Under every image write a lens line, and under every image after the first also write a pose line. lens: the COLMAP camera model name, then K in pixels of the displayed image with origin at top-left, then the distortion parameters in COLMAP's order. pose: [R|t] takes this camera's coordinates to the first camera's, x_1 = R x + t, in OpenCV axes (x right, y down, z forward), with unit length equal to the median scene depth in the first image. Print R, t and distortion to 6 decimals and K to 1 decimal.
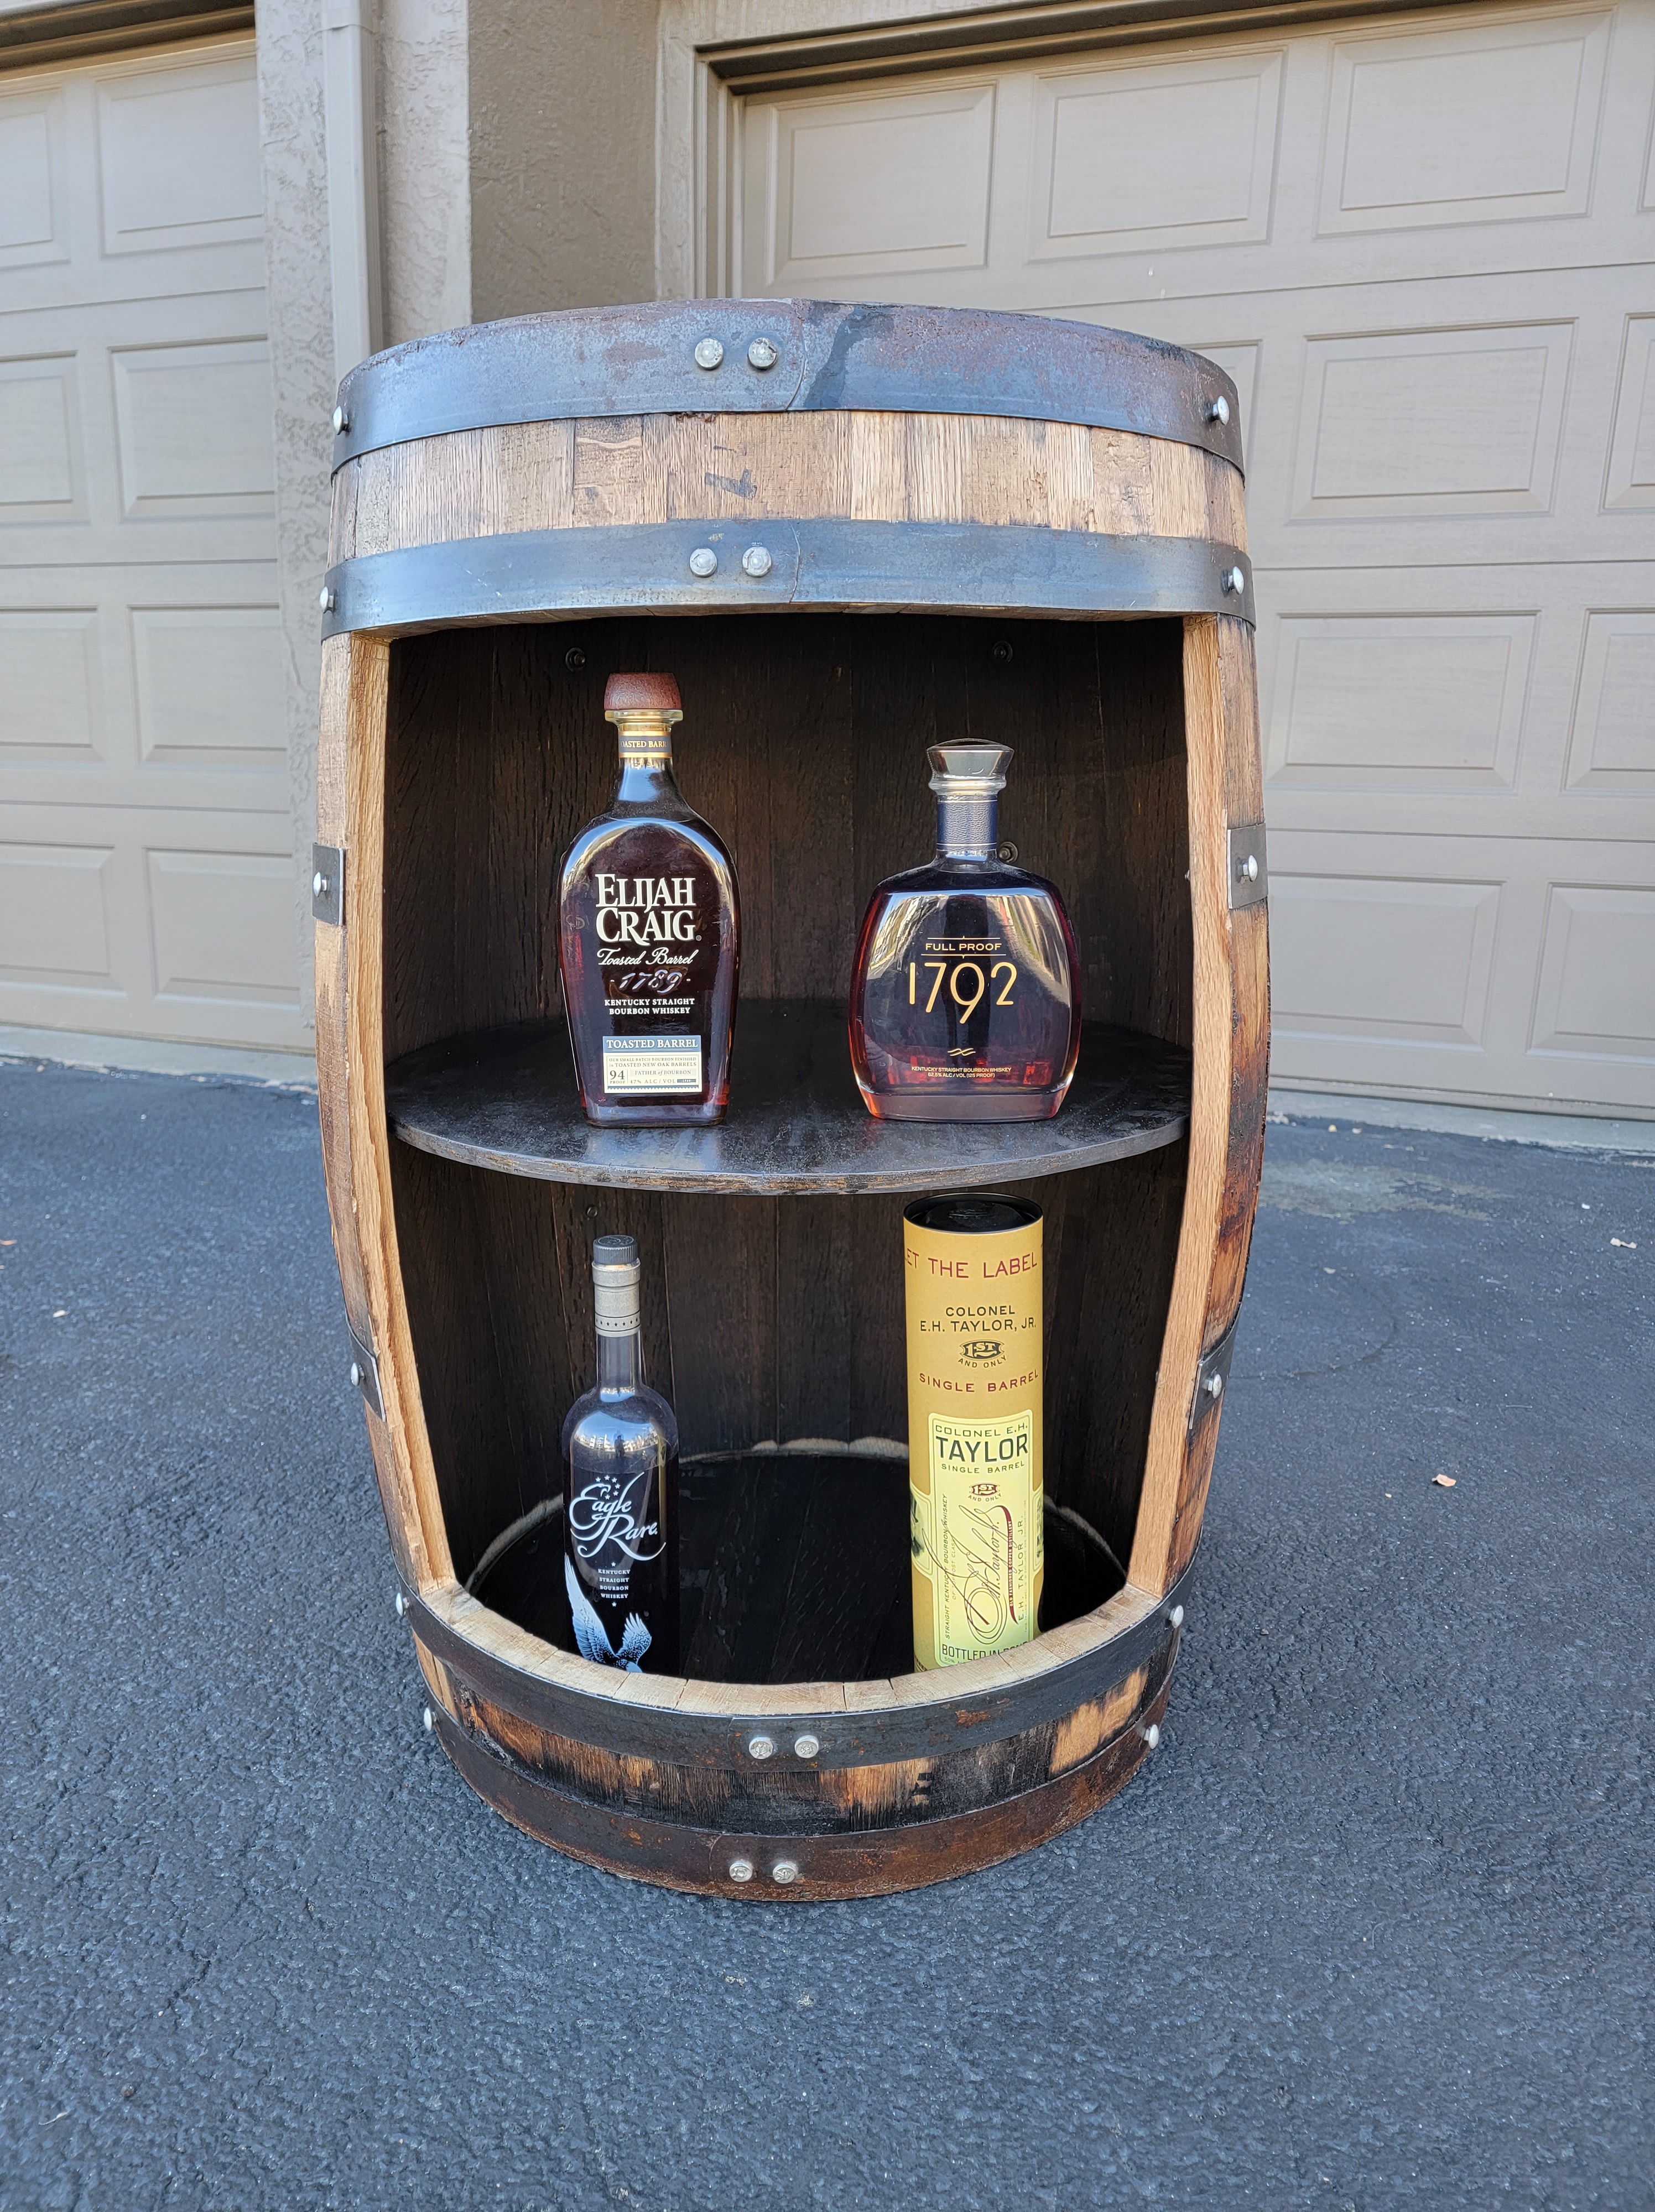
lens RADIAL K [[1535.9, 0, 823.8], [0, 1535.9, 1110.6], [0, 0, 1]] dist [0.057309, -0.058299]
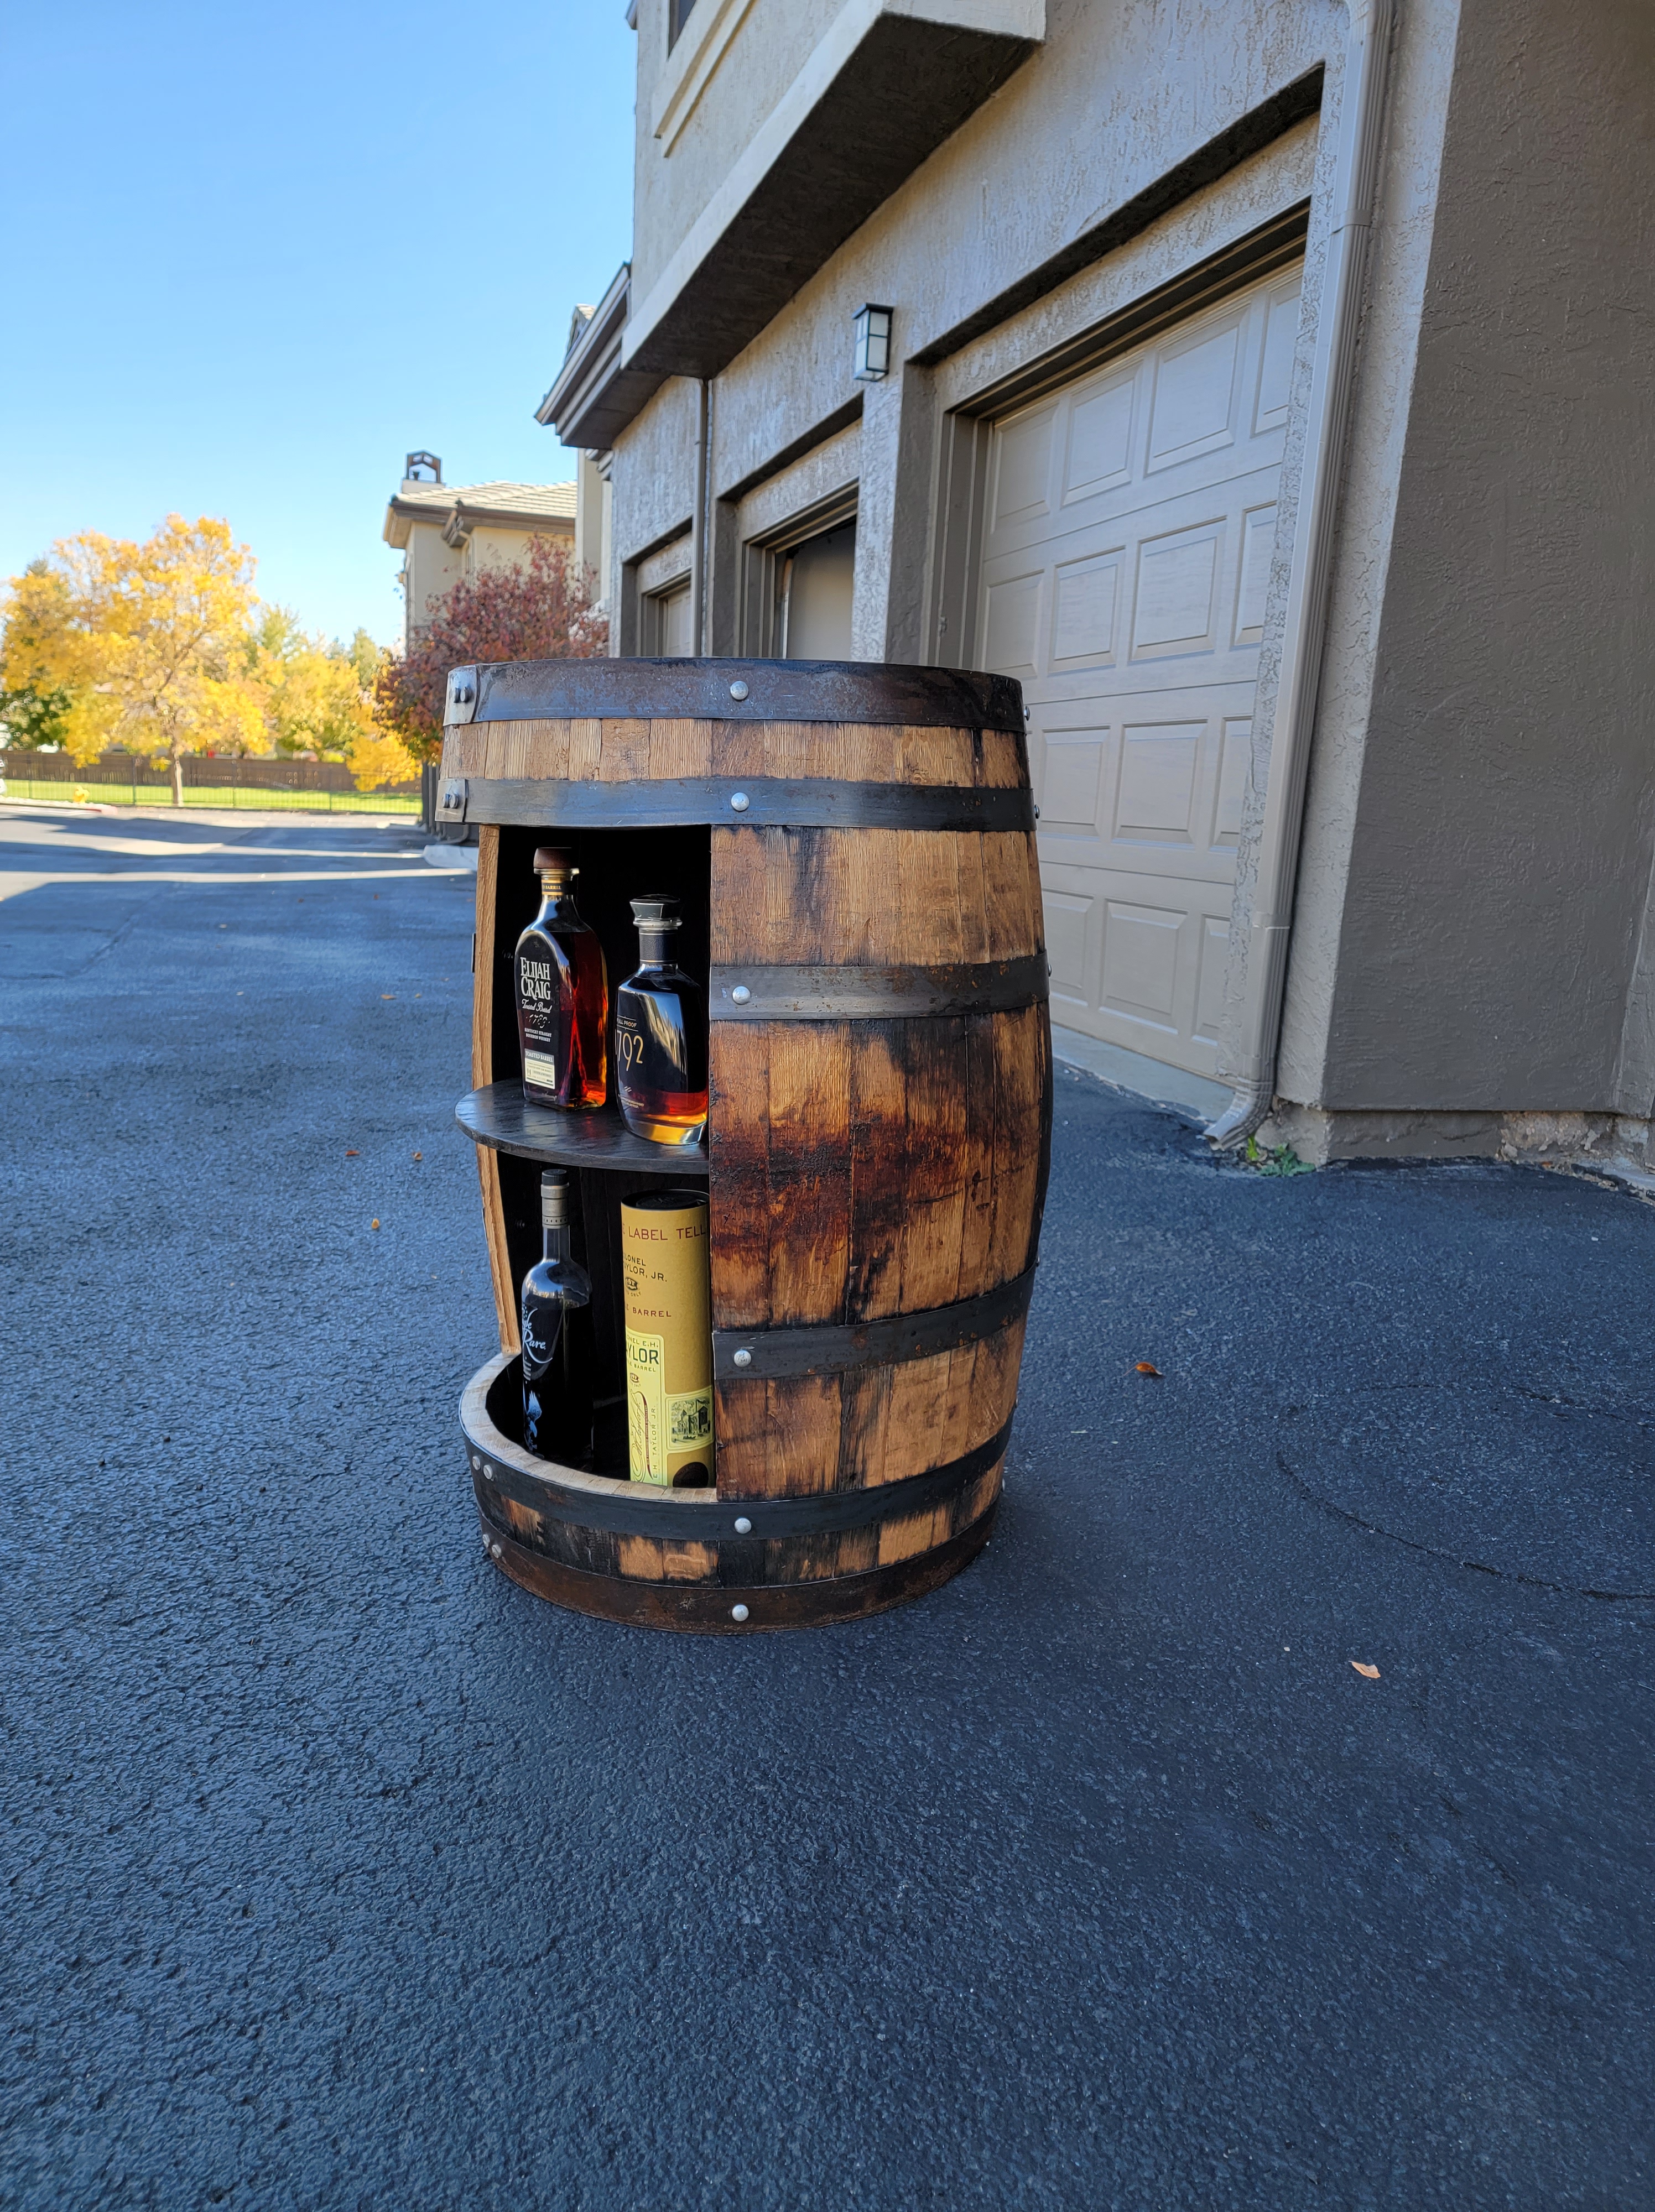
lens RADIAL K [[1535.9, 0, 829.5], [0, 1535.9, 1103.6], [0, 0, 1]] dist [0.057309, -0.058299]
pose [[0.599353, 0.161740, -0.783975, 0.478772], [-0.190379, 0.980075, 0.056652, -0.050063], [0.777517, 0.115298, 0.618202, 0.060760]]
